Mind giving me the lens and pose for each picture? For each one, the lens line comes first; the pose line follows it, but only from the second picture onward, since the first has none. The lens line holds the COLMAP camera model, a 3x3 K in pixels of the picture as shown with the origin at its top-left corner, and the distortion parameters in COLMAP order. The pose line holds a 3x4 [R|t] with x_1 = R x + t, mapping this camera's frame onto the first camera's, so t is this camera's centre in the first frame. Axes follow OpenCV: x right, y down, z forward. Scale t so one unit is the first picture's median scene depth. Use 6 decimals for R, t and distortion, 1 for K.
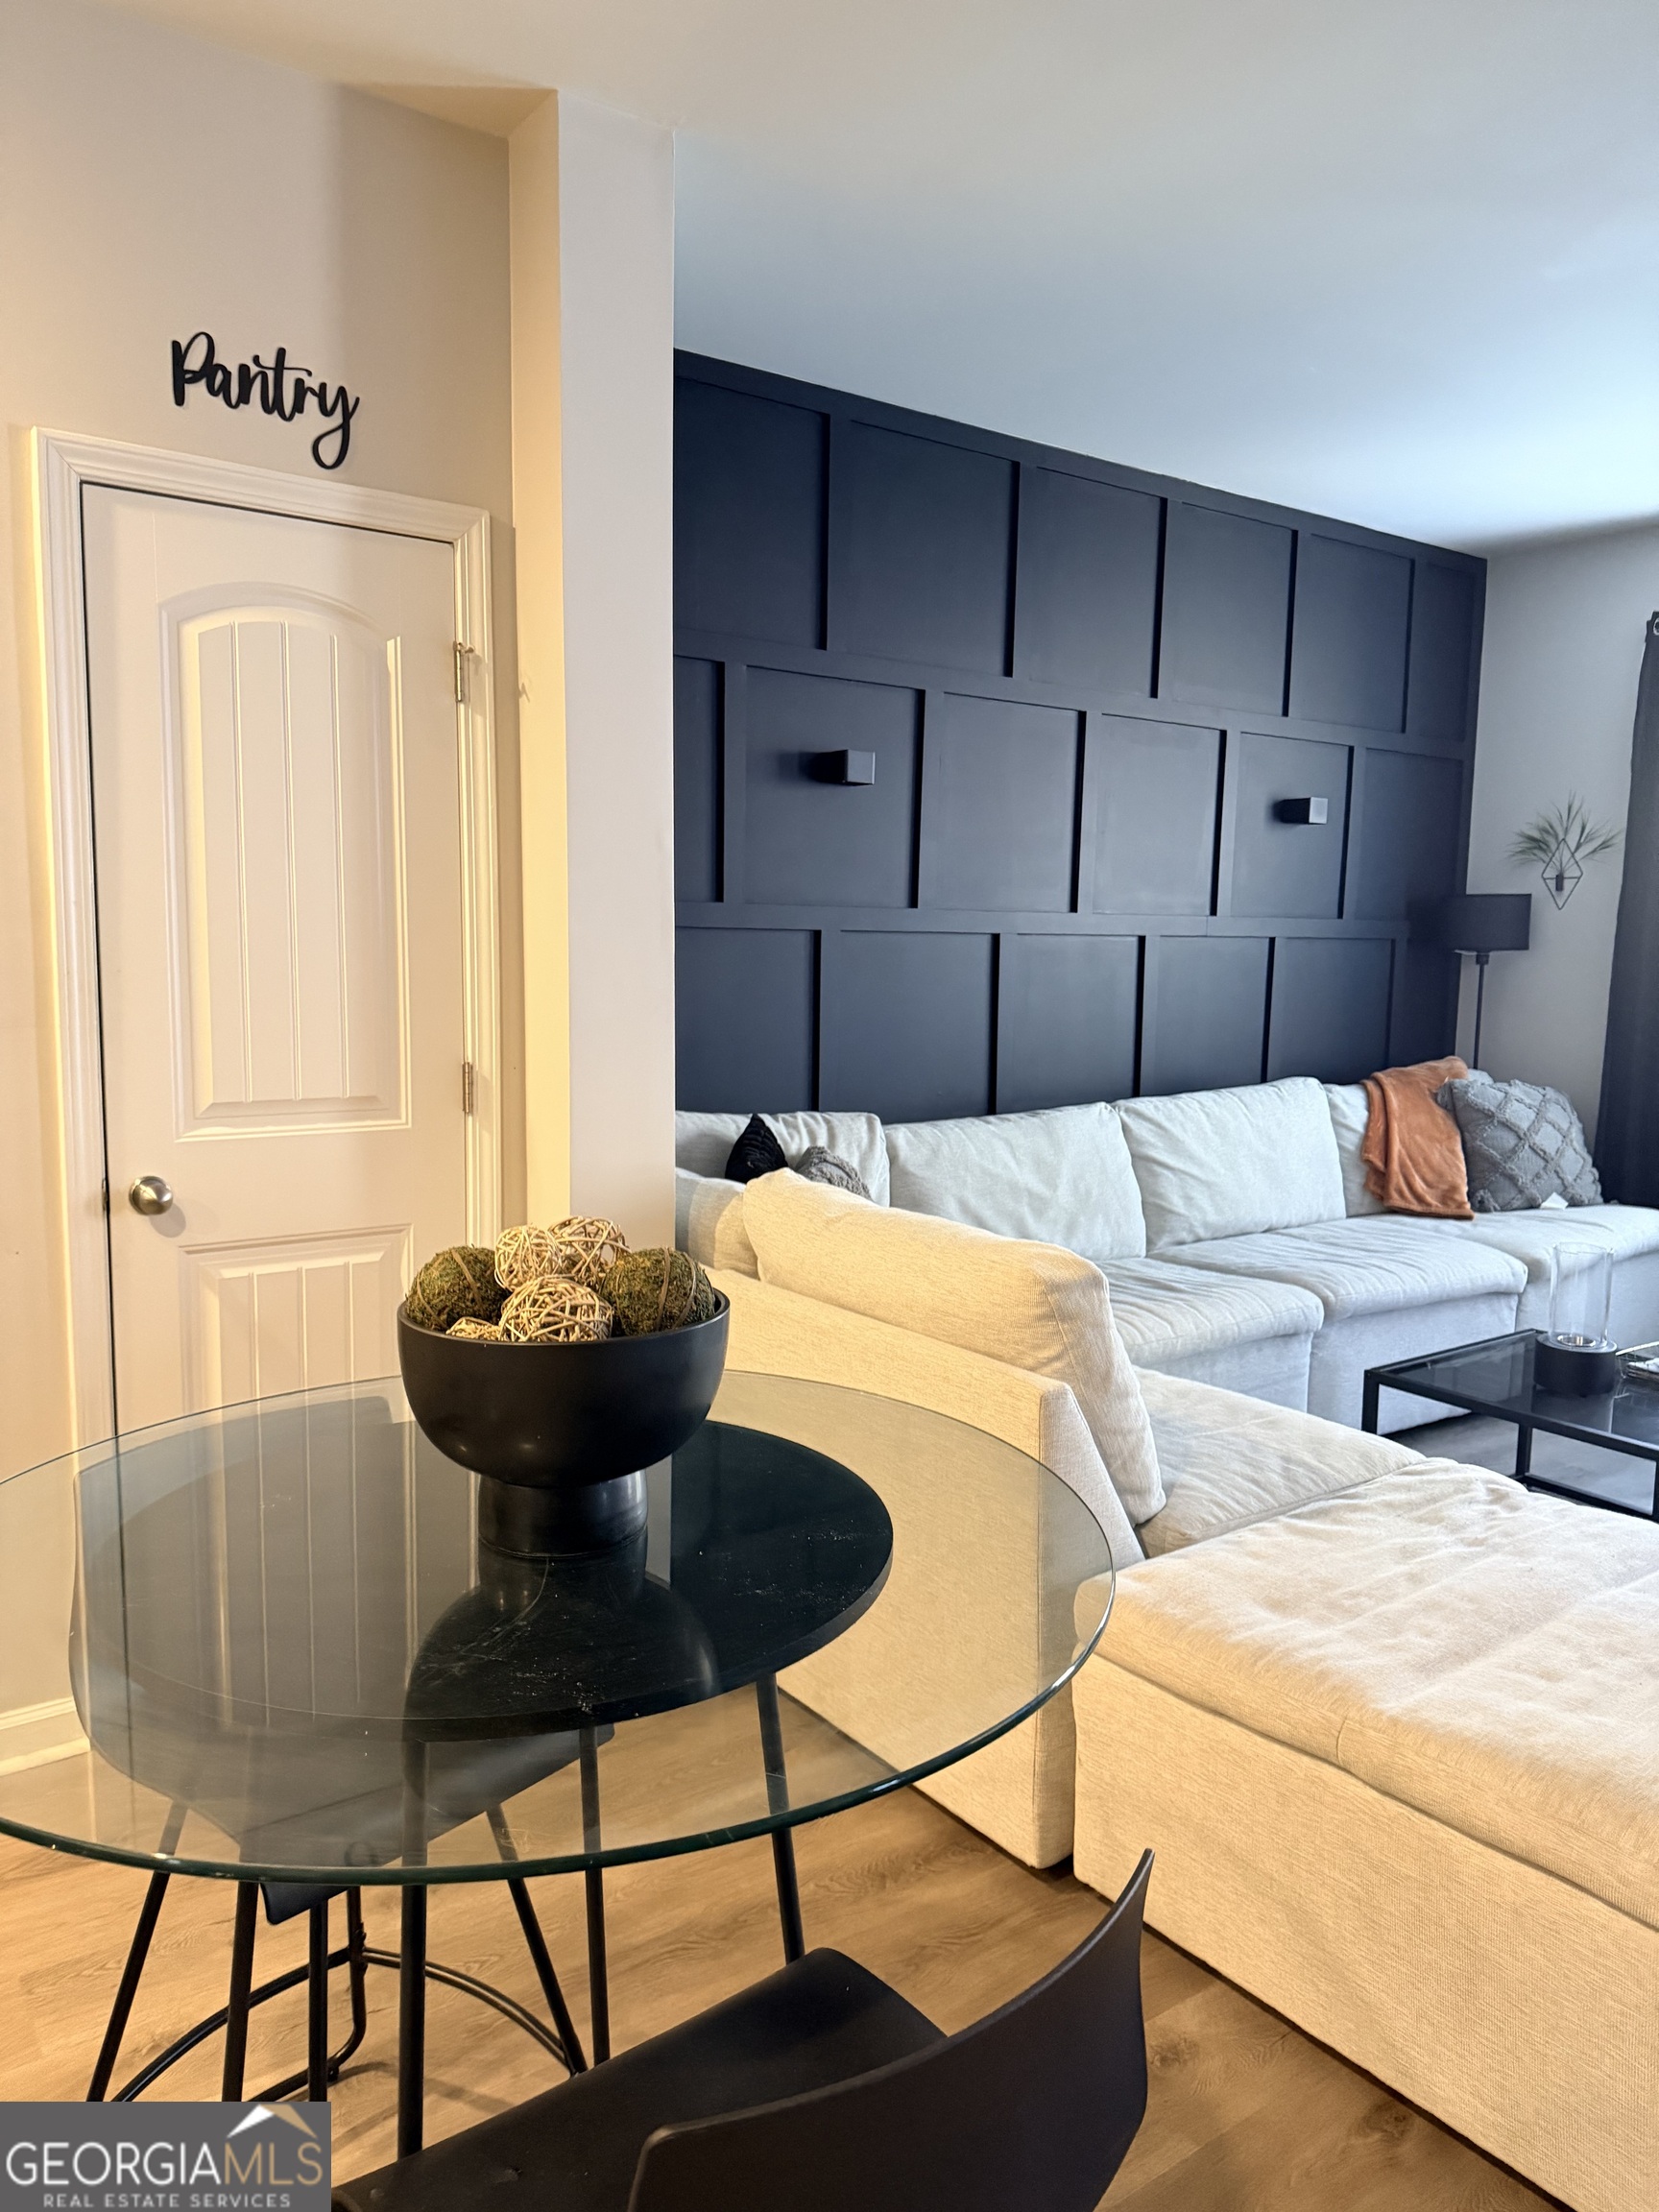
lens RADIAL K [[1566.8, 0, 815.6], [0, 1566.8, 1125.8], [0, 0, 1]] dist [0.091988, -0.115441]
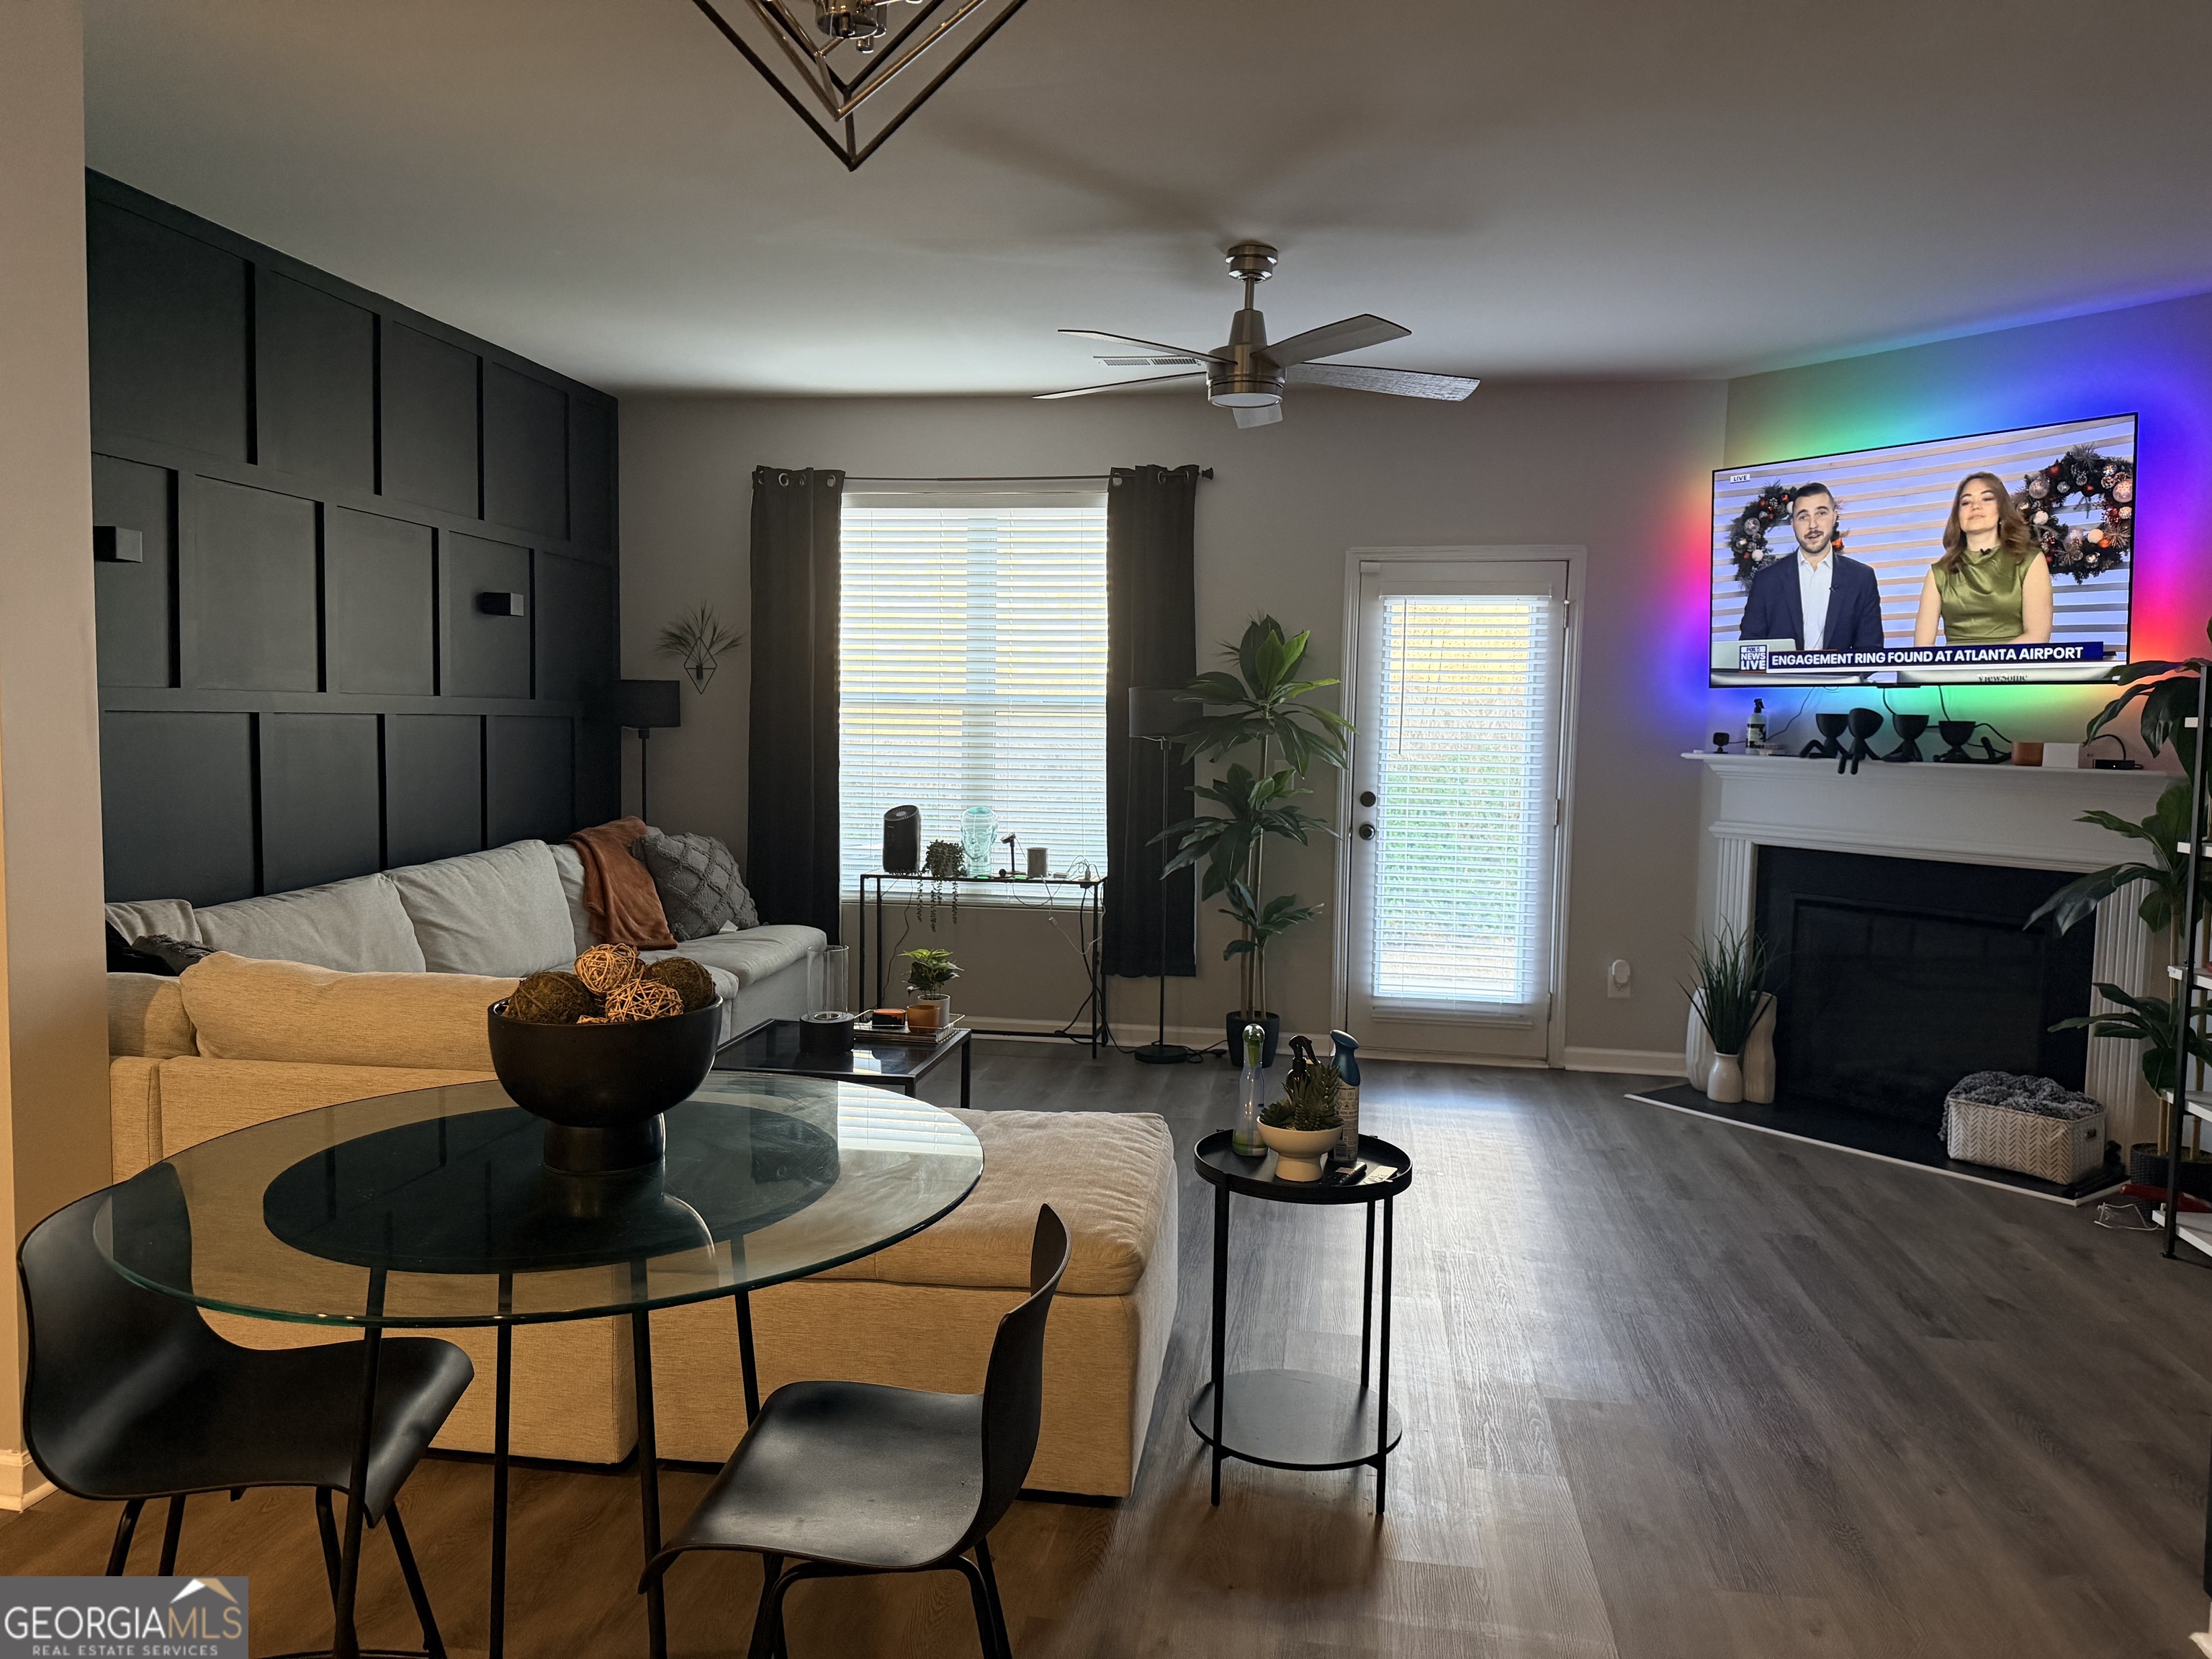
lens RADIAL K [[1566.8, 0, 1114.6], [0, 1566.8, 831.2], [0, 0, 1]] dist [0.091988, -0.115441]
pose [[0.695165, -0.055935, 0.716670, -0.214884], [0.082071, 0.996625, -0.001824, -0.000405], [-0.714149, 0.060086, 0.697410, -0.090001]]
